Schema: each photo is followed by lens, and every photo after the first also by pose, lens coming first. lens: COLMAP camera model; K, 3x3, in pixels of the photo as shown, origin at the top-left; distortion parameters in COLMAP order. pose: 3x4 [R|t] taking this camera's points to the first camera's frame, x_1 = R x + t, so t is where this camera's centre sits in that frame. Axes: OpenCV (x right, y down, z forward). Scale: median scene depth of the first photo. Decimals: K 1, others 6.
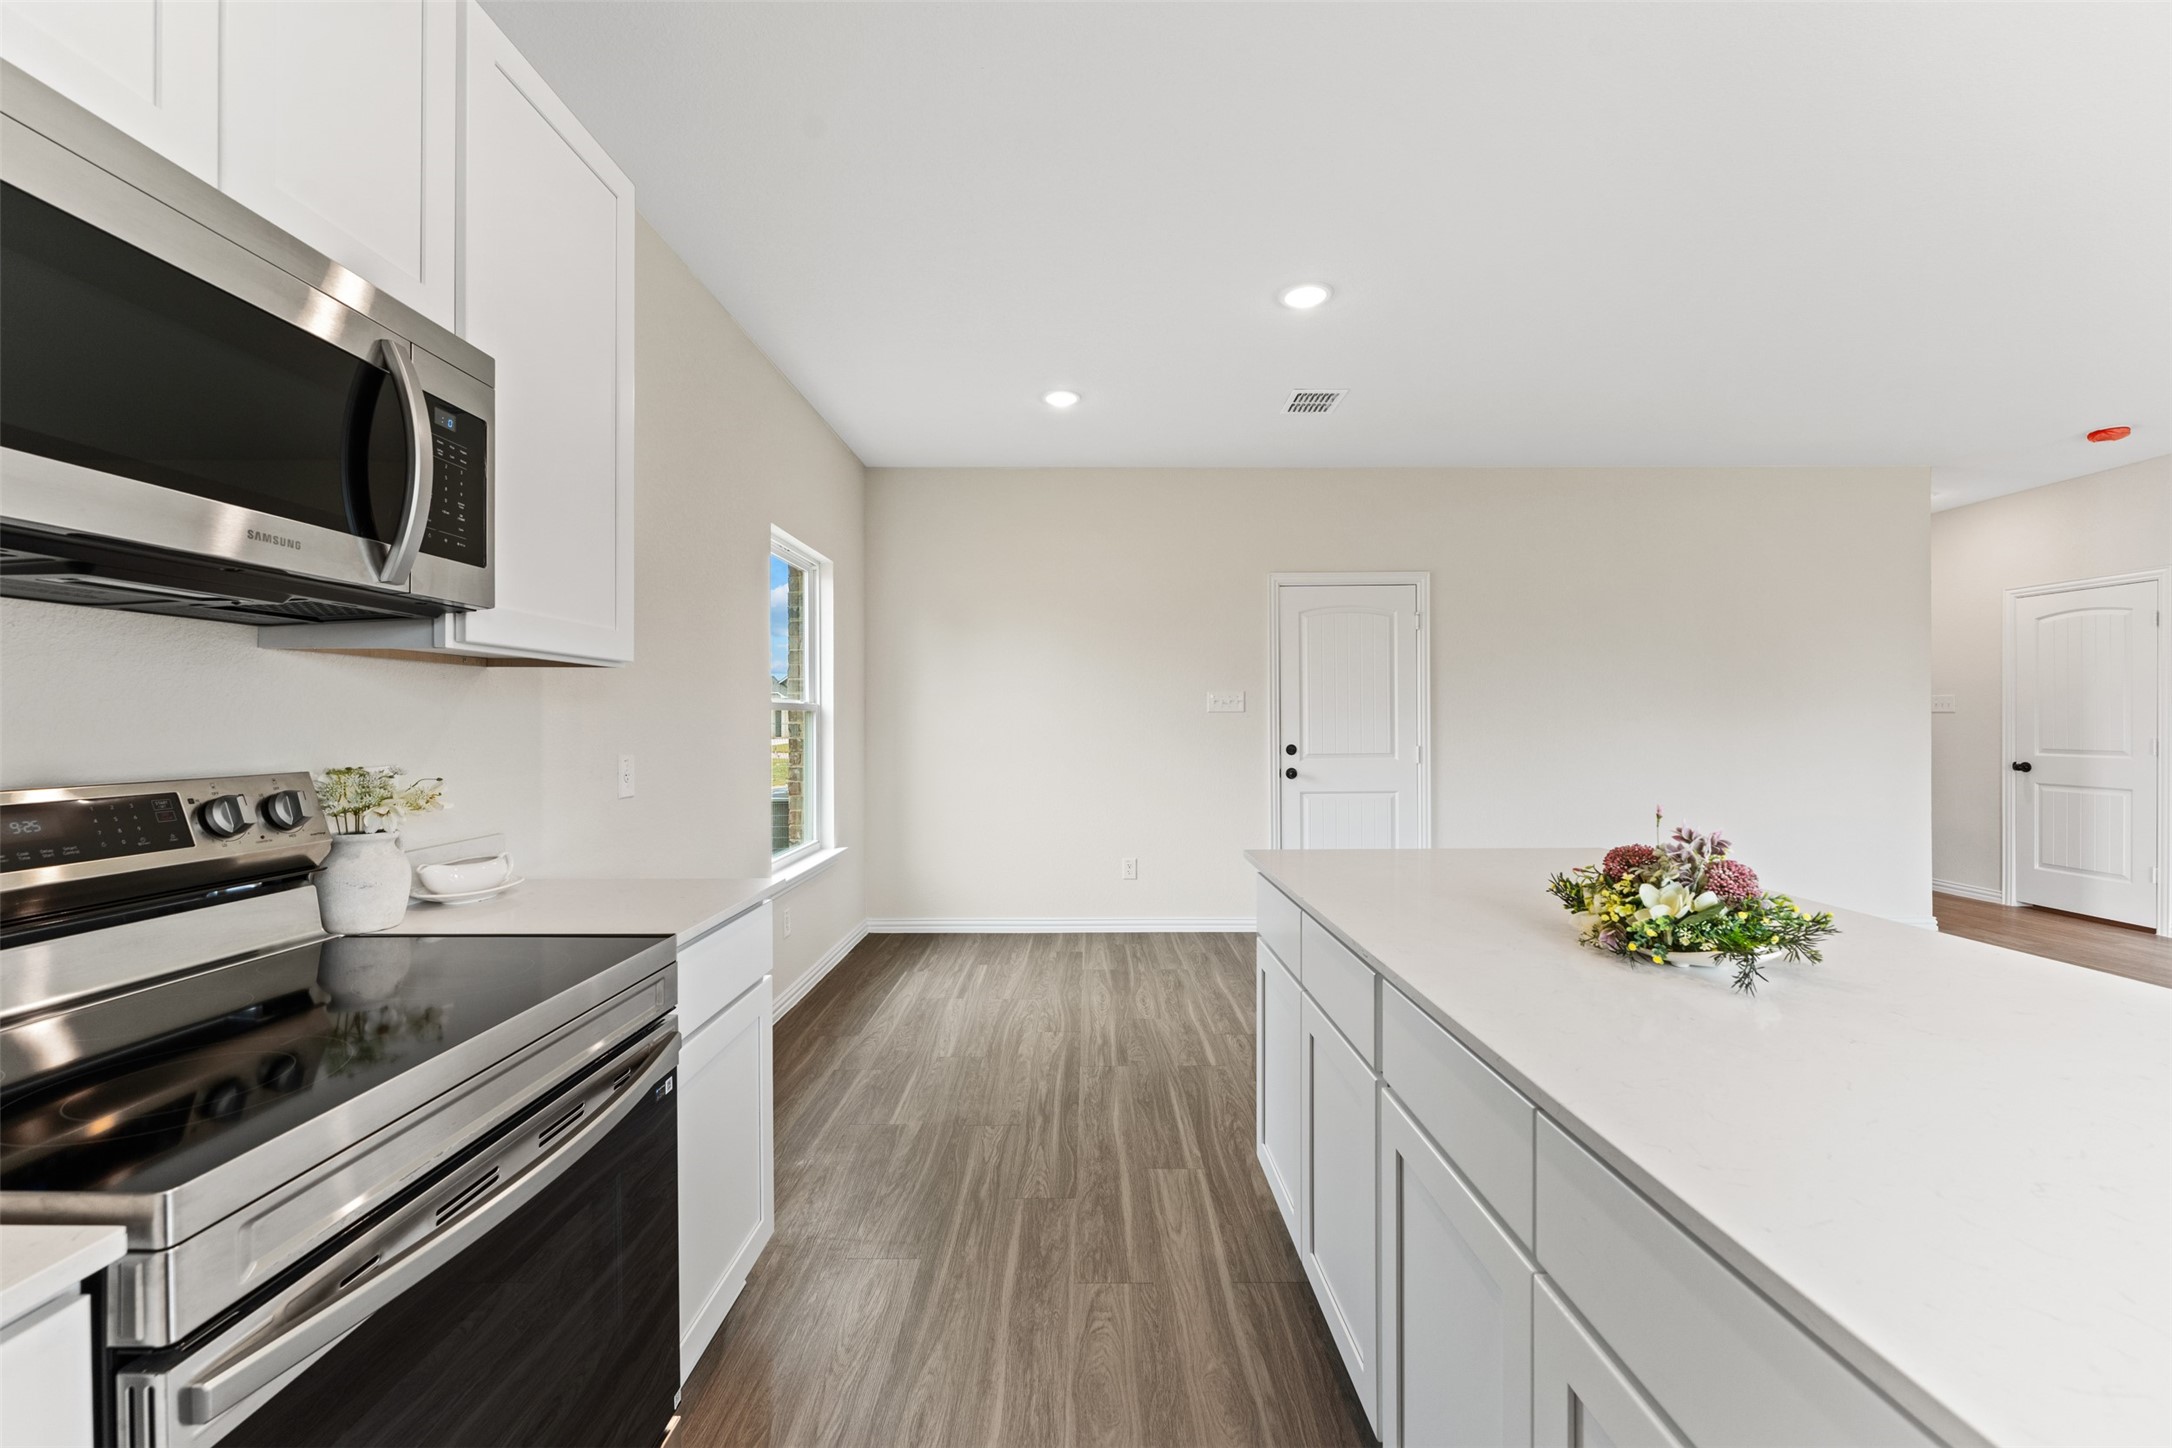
lens RADIAL K [[866.6, 0, 1086.0], [0, 866.6, 724.0], [0, 0, 1]] dist [0.001138, 0.000129]
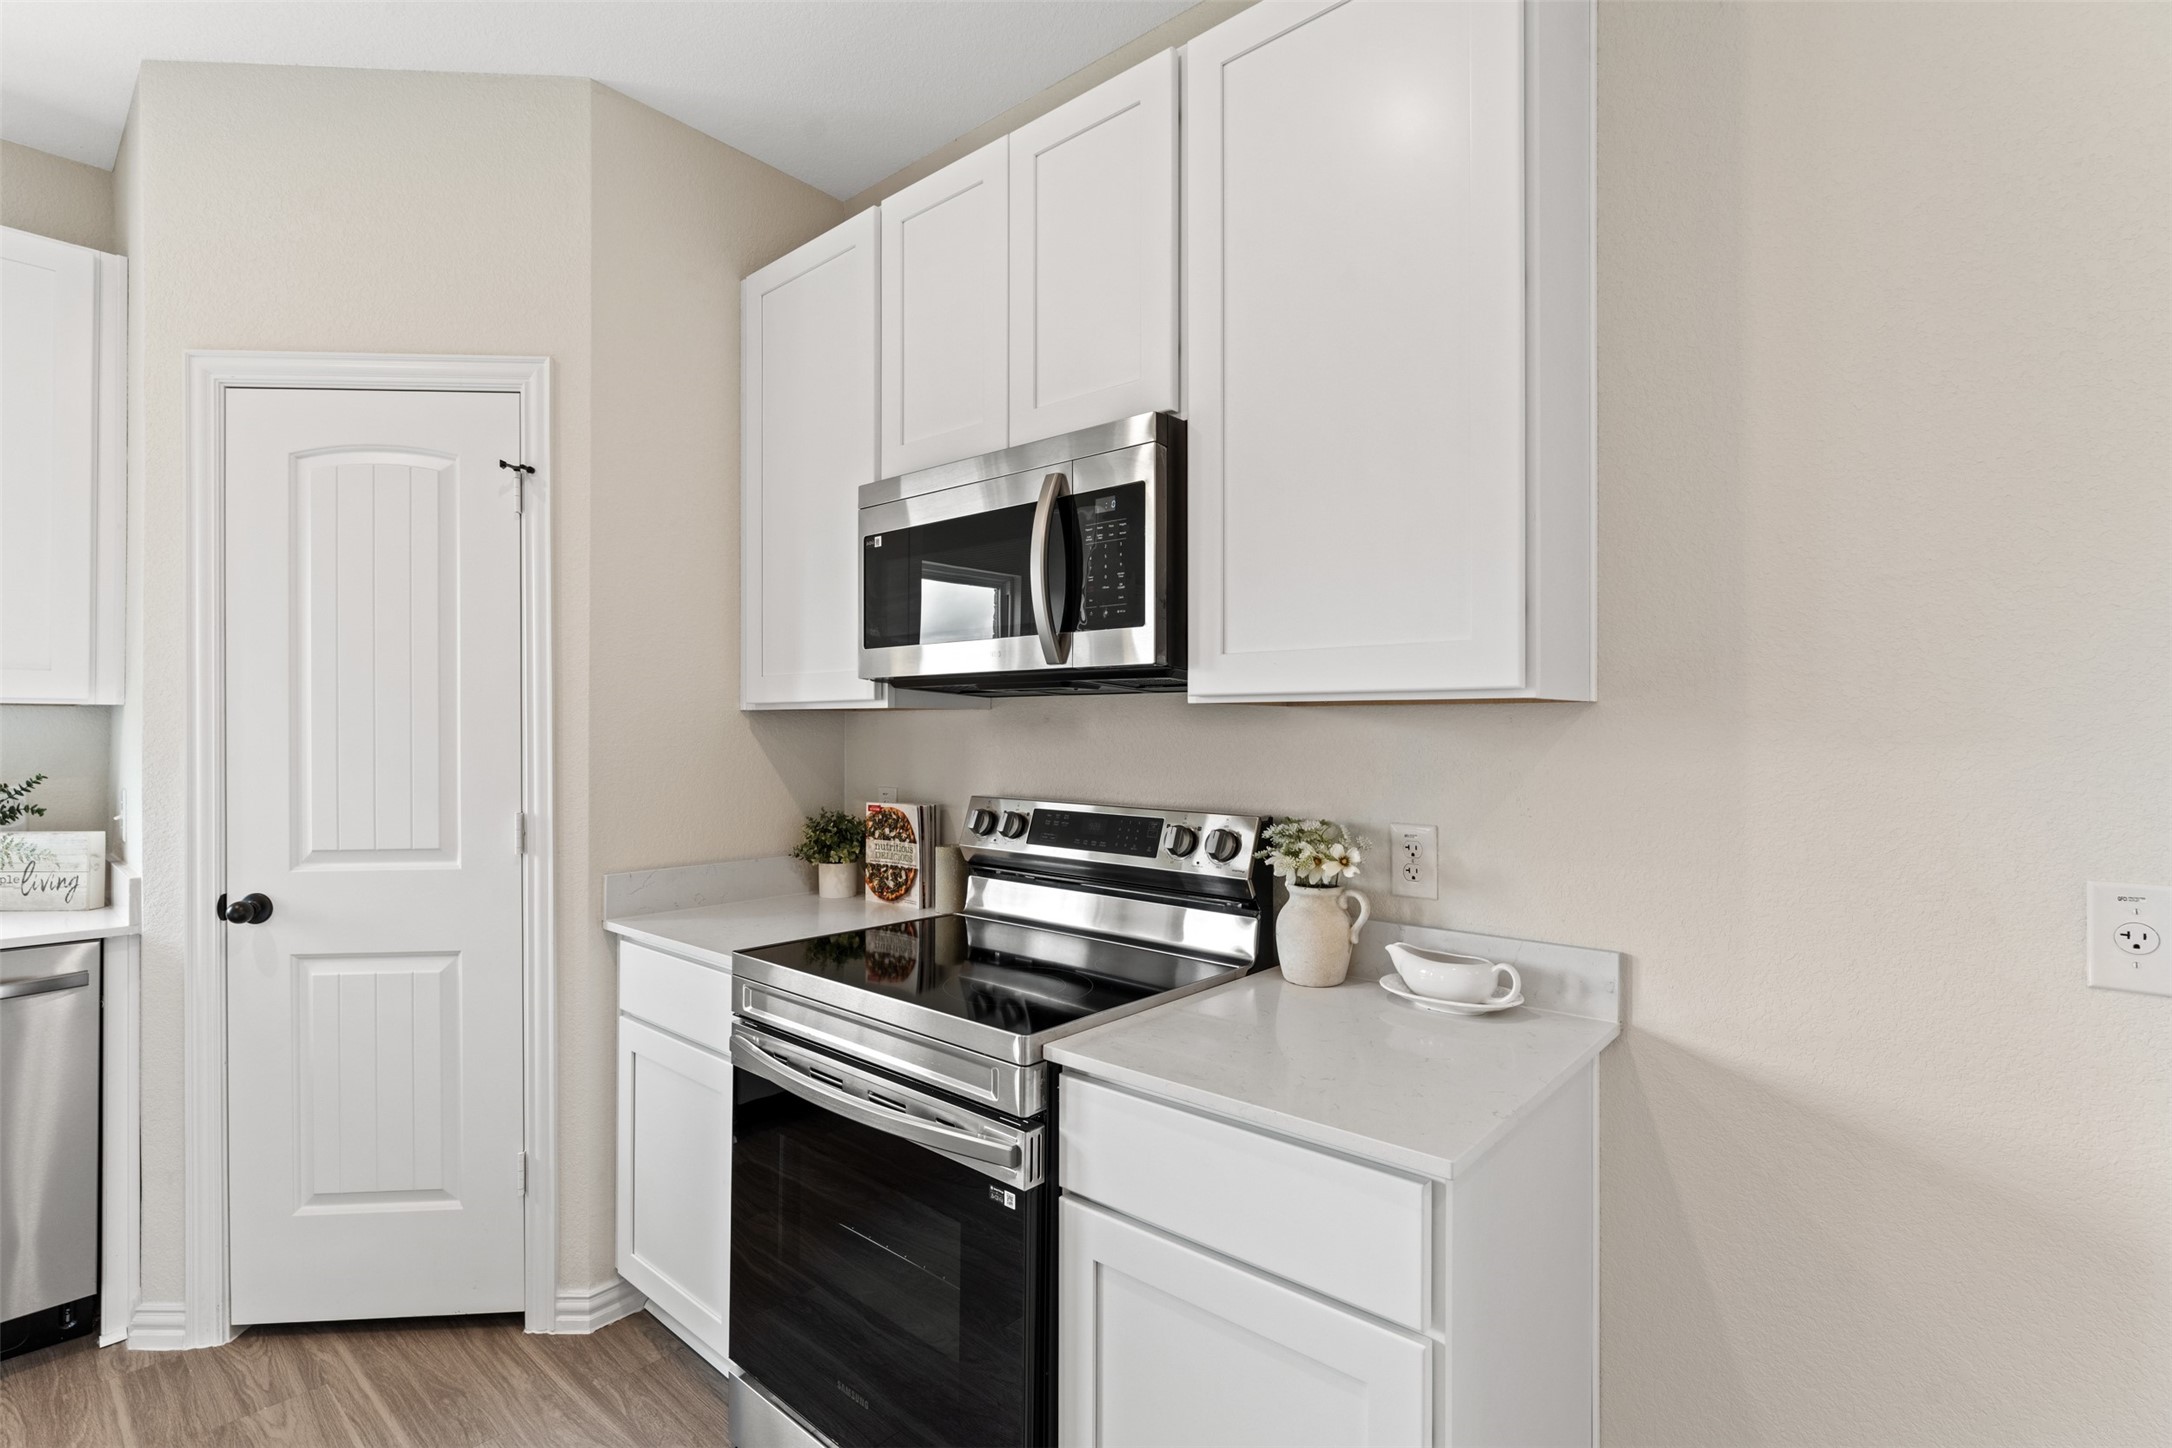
lens RADIAL K [[995.2, 0, 1088.9], [0, 995.2, 726.8], [0, 0, 1]] dist [-0.004933, -0.000196]
pose [[-0.648152, -0.001183, -0.761510, 0.102810], [-0.005485, 0.999980, 0.003115, -0.028910], [0.761491, 0.006195, -0.648146, 0.756097]]
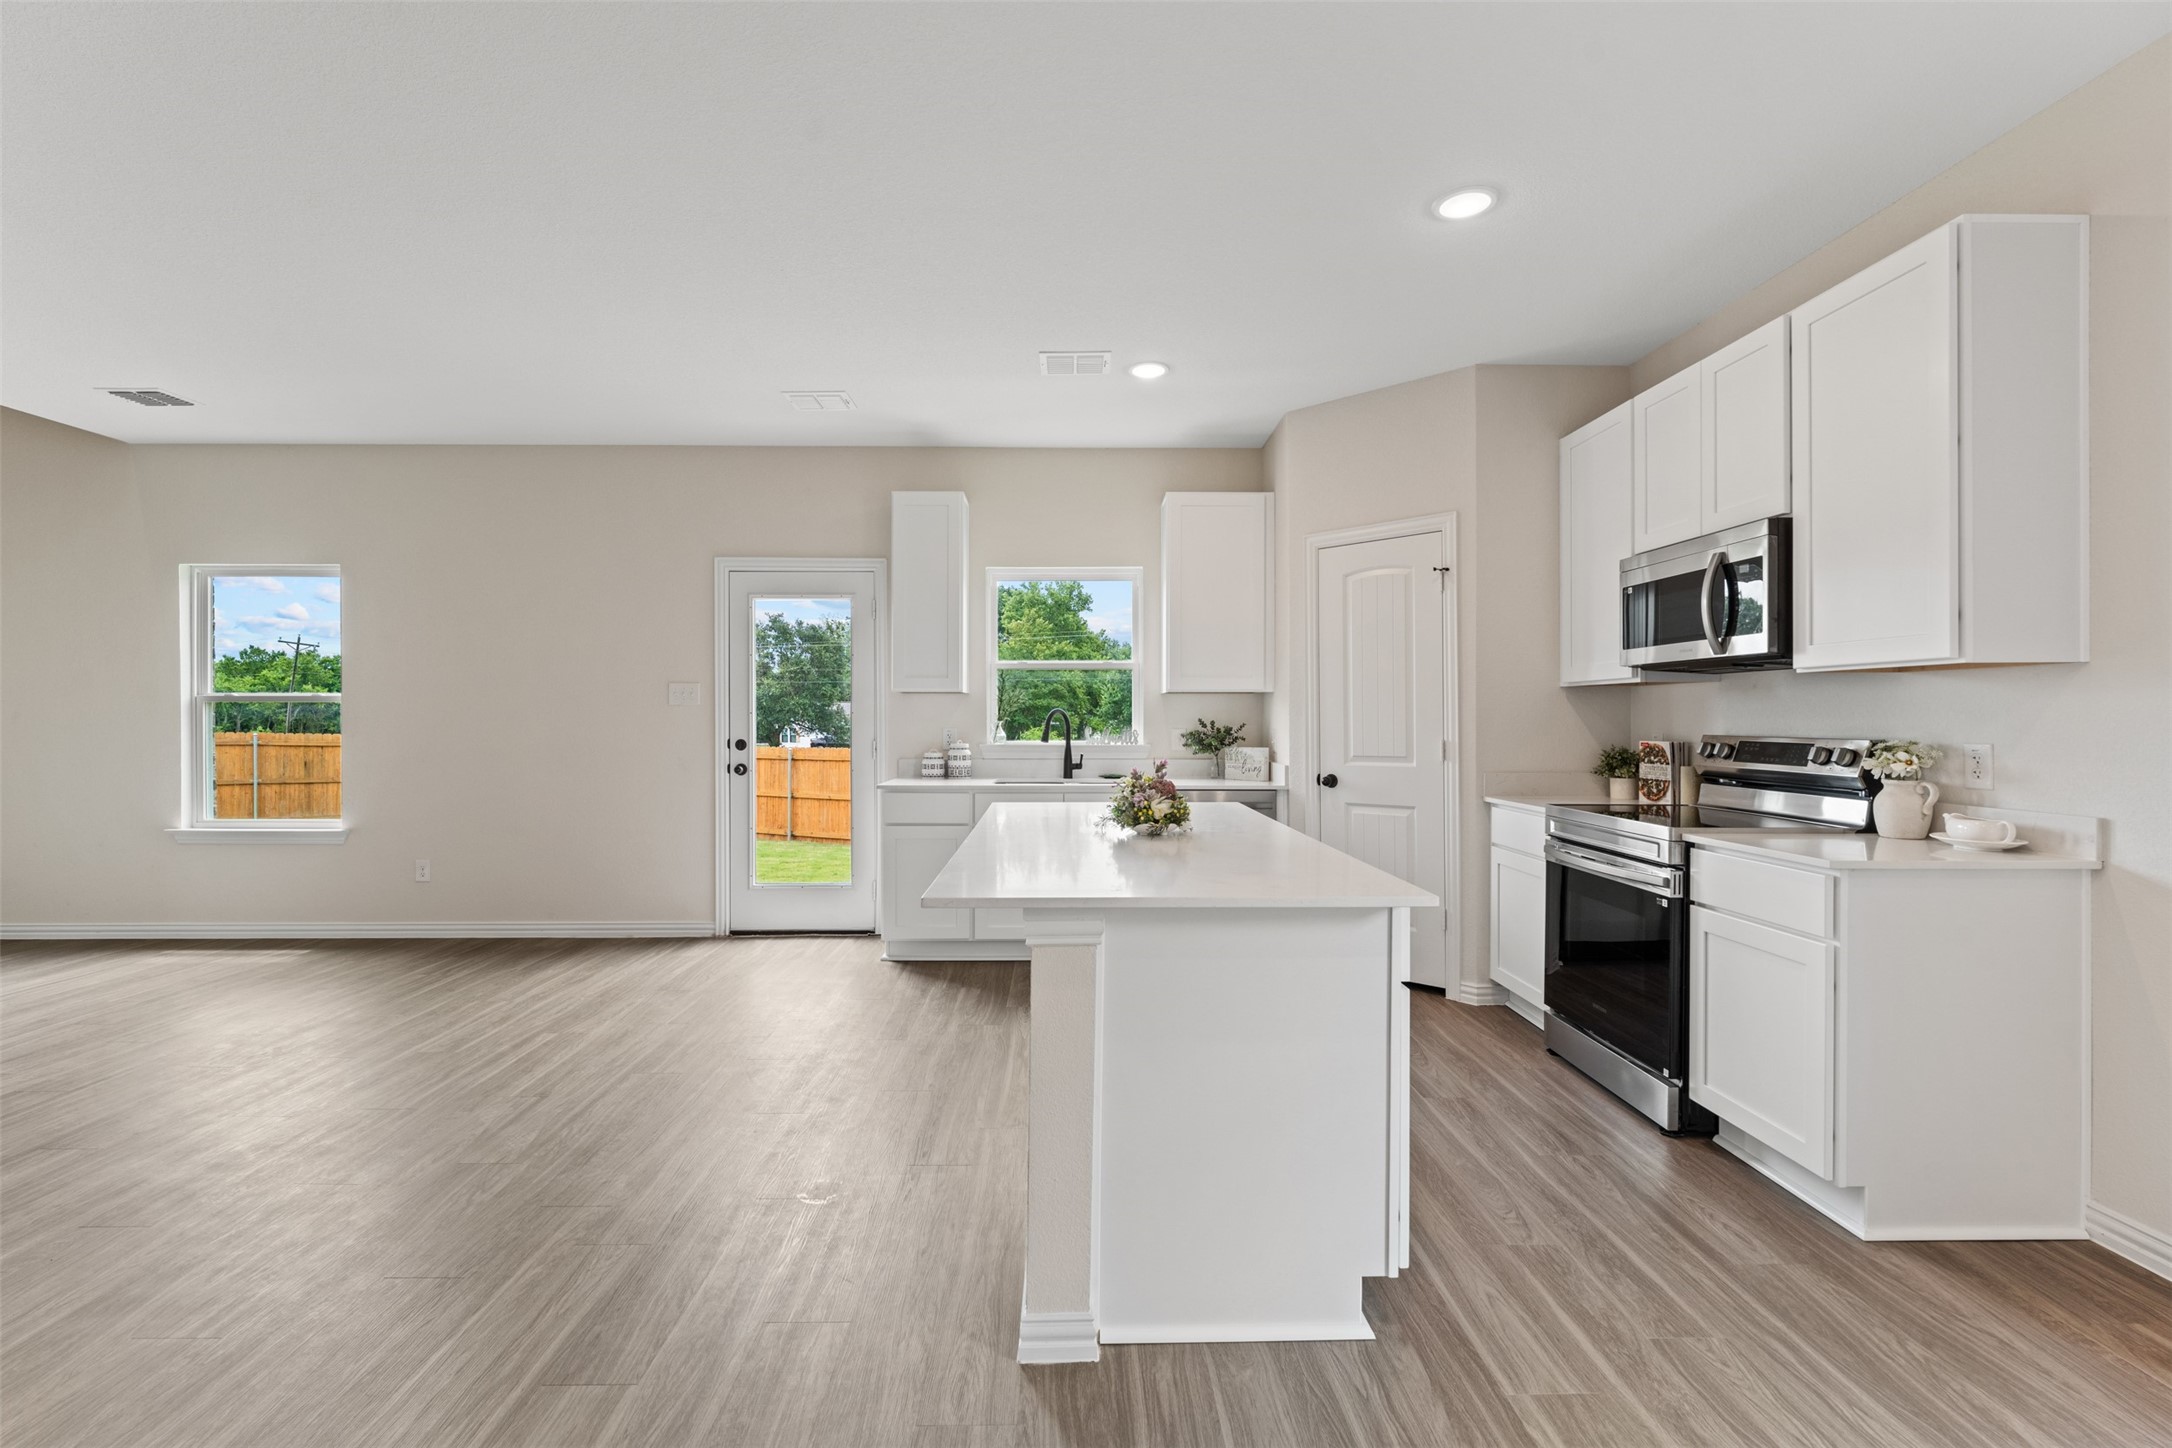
lens RADIAL K [[967.3, 0, 1078.7], [0, 967.3, 721.2], [0, 0, 1]] dist [-0.001891, -0.000222]
pose [[-0.999869, 0.002398, -0.015994, 0.375498], [0.002264, 0.999962, 0.008372, -0.002503], [0.016013, 0.008335, -0.999837, 1.378107]]
